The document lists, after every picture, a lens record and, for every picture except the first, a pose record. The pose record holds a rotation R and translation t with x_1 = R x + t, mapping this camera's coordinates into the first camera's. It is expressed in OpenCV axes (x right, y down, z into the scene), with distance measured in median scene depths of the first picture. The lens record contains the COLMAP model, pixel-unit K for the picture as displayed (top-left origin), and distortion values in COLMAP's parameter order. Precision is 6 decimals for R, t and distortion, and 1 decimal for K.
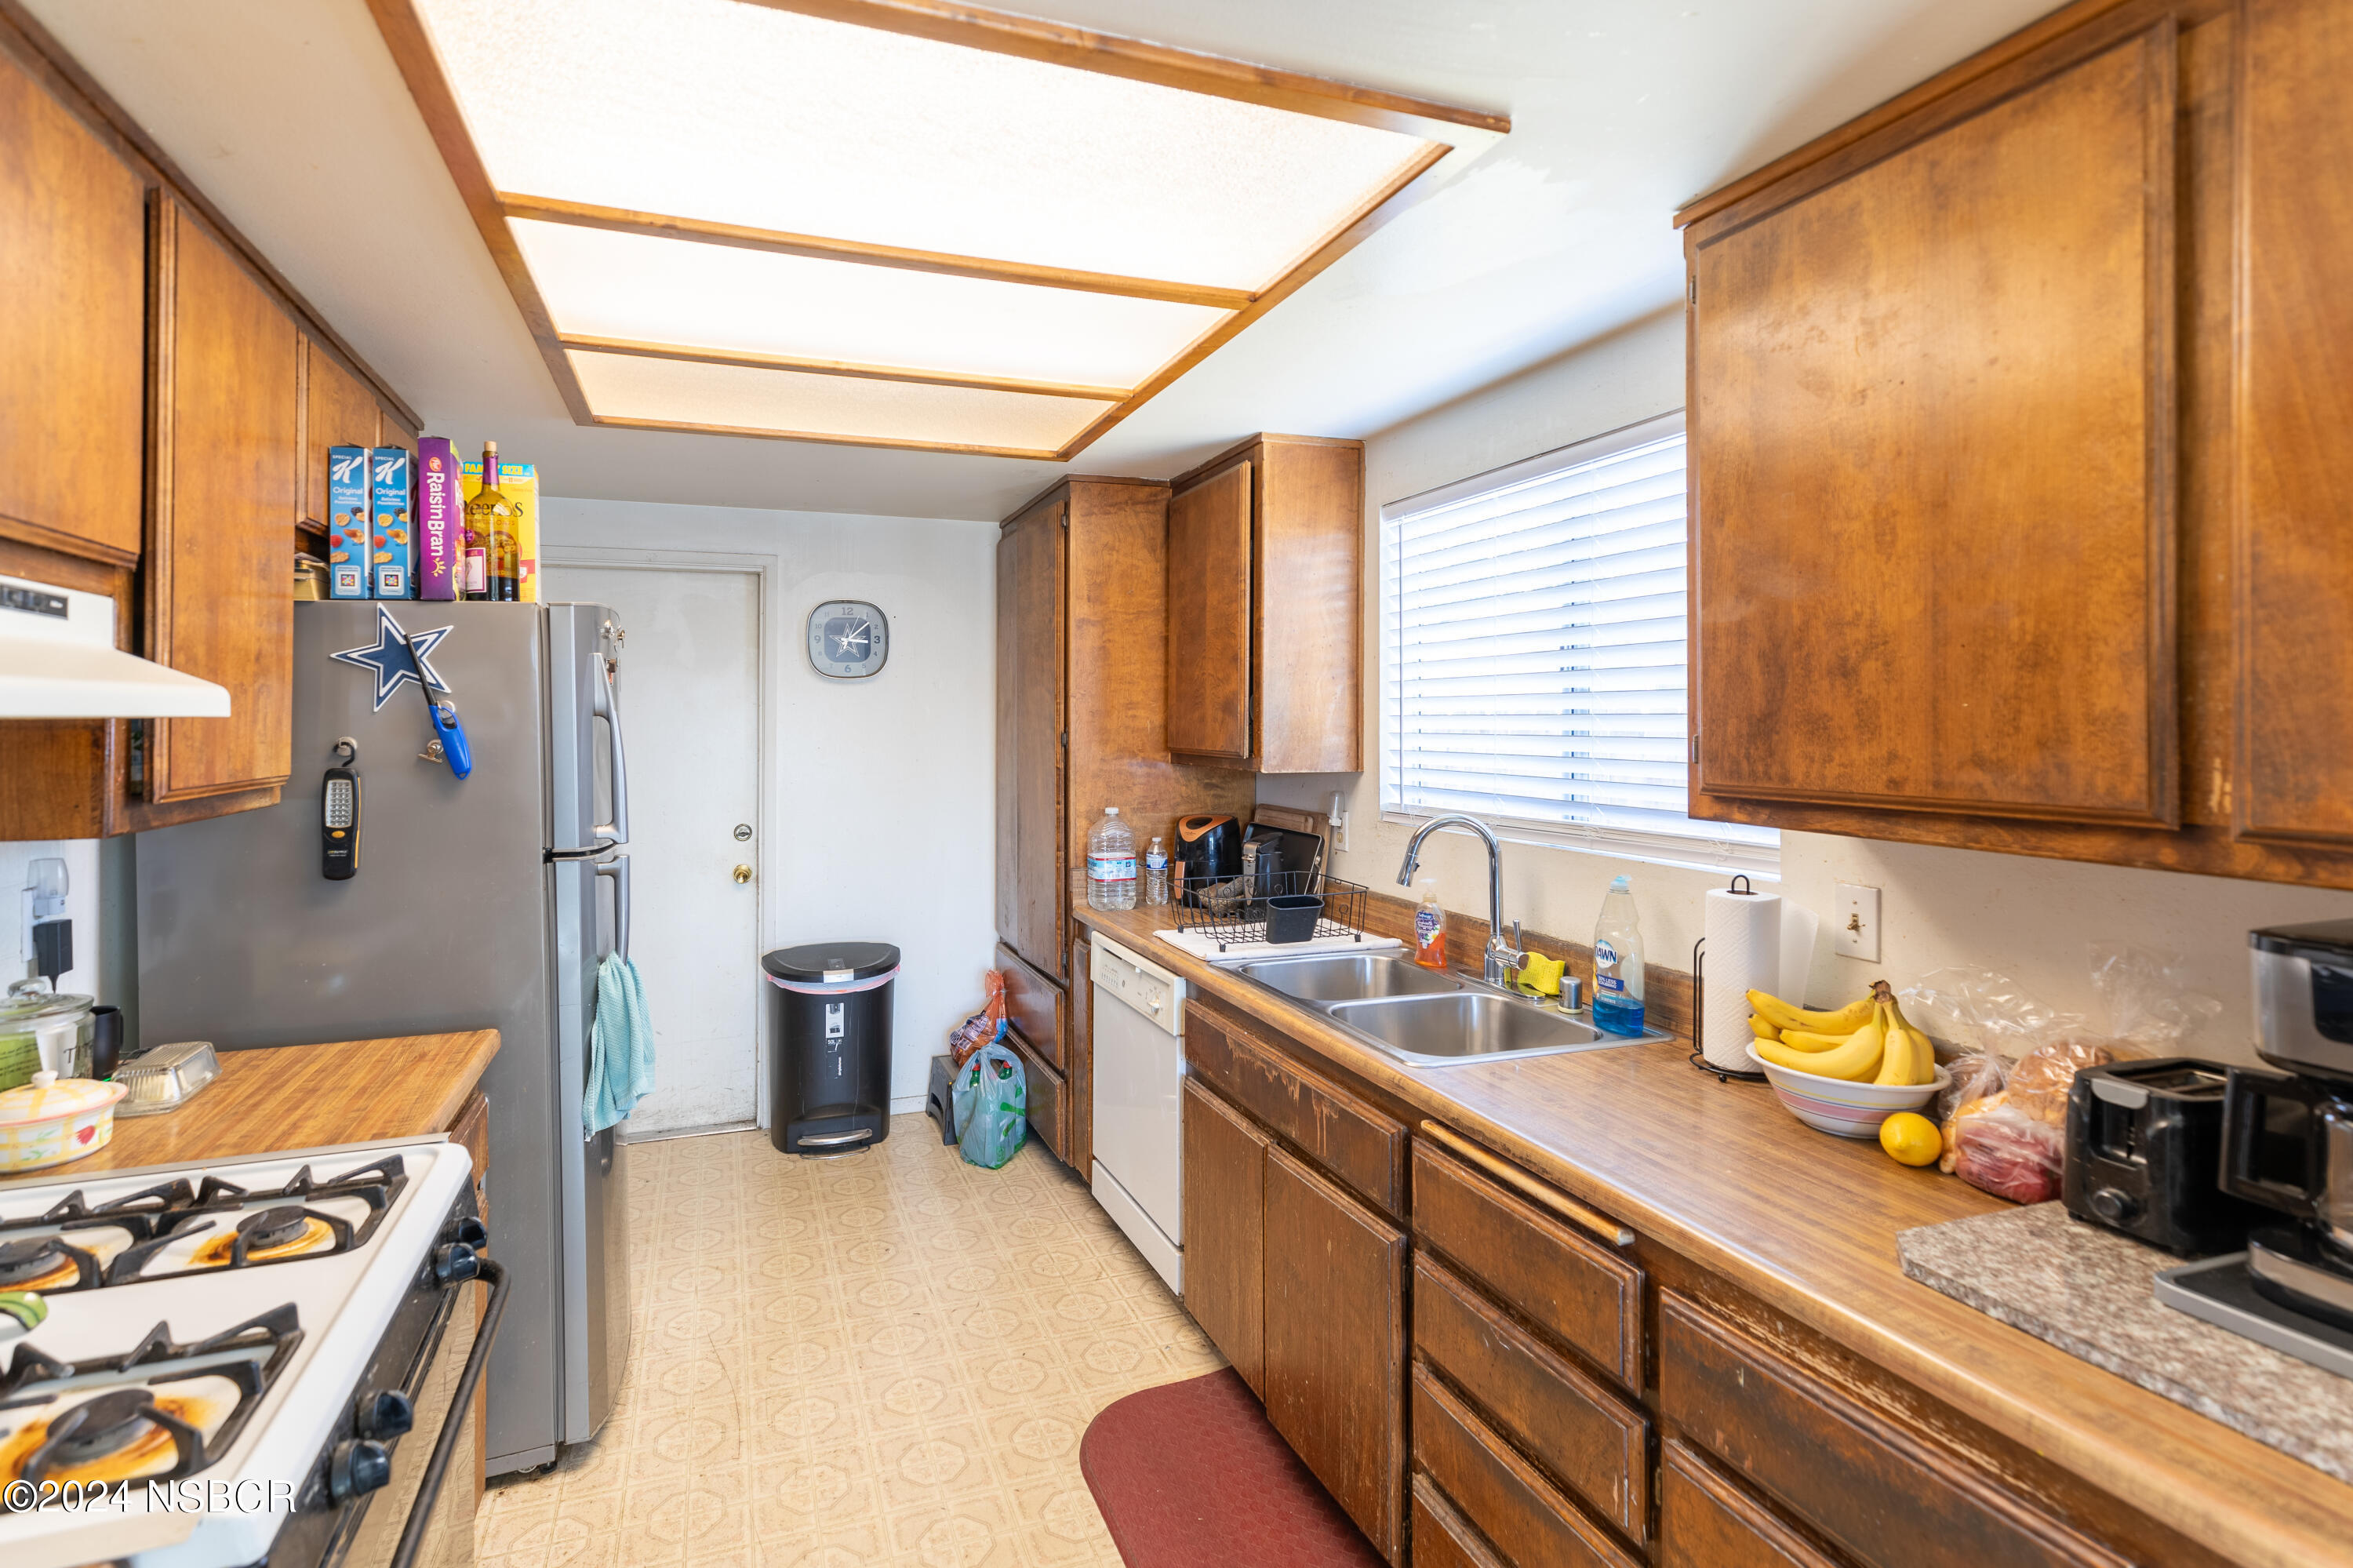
lens RADIAL K [[1120.8, 0, 1043.9], [0, 1120.8, 686.0], [0, 0, 1]] dist [0.031382, -0.000030]
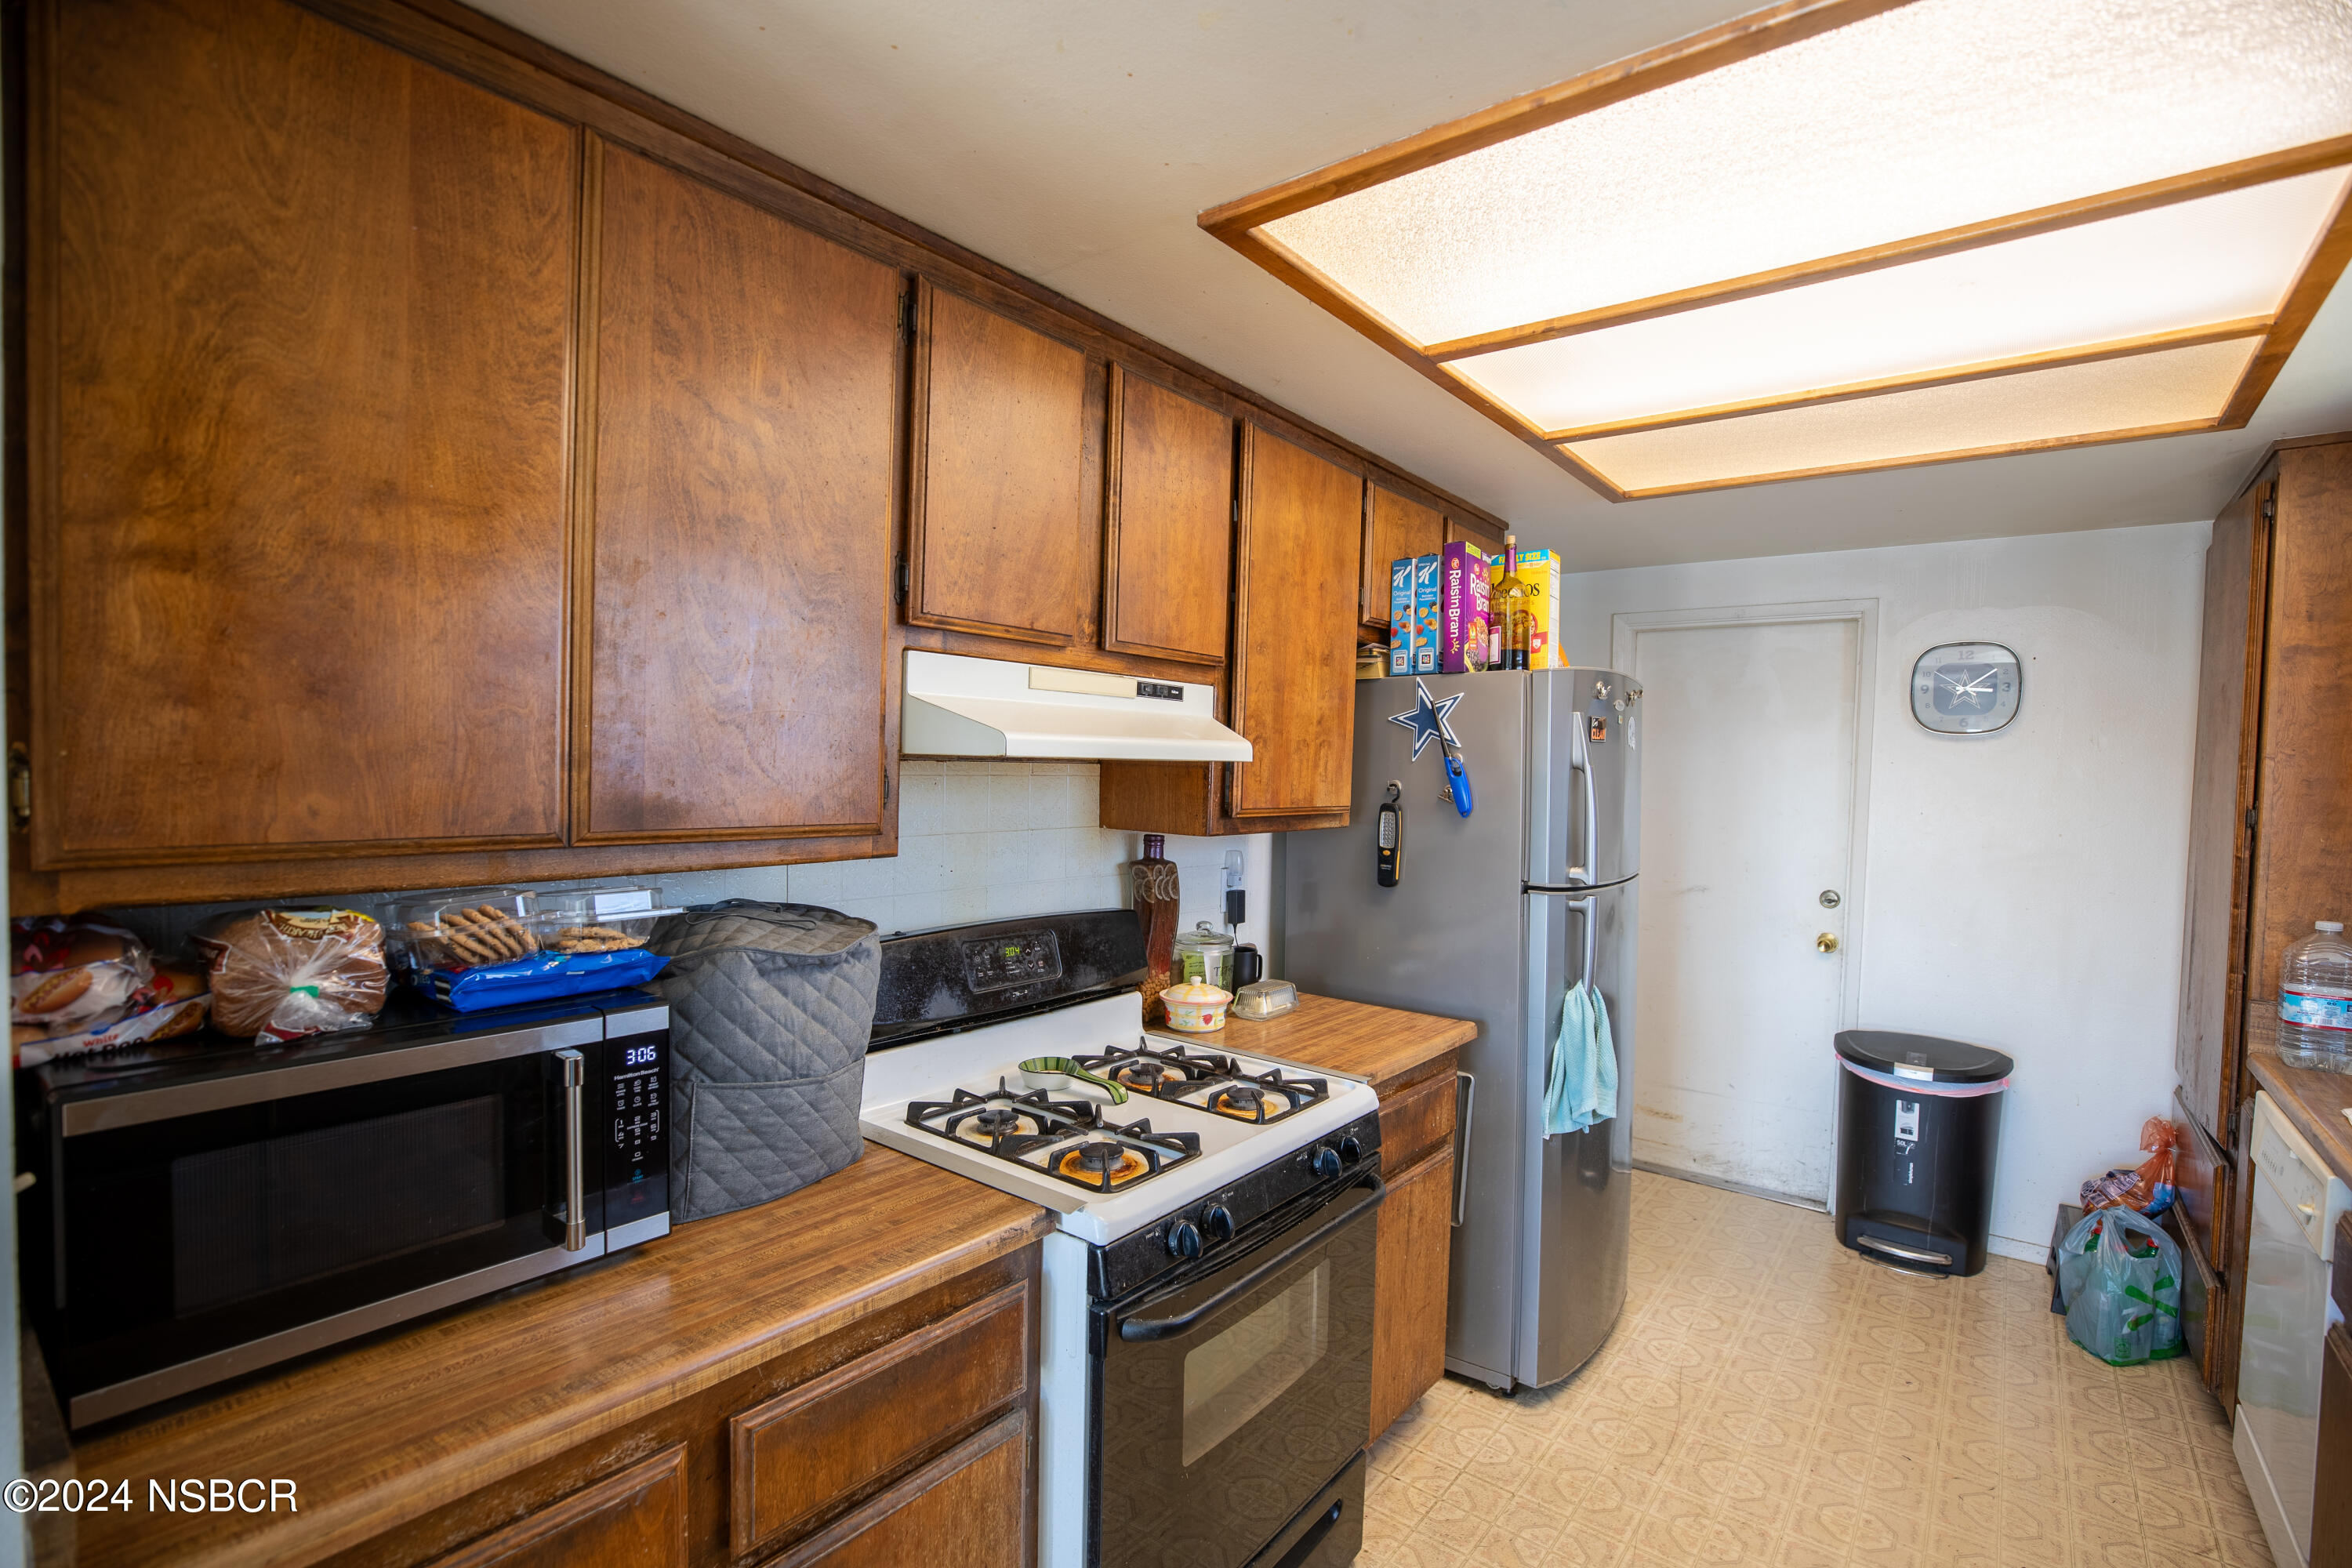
lens RADIAL K [[1084.8, 0, 1175.7], [0, 1084.8, 761.6], [0, 0, 1]] dist [0.002741, 0.001298]
pose [[0.573424, 0.016710, -0.819088, 0.267810], [-0.001607, 0.999813, 0.019272, -0.000614], [0.819257, -0.009734, 0.573344, 0.063070]]
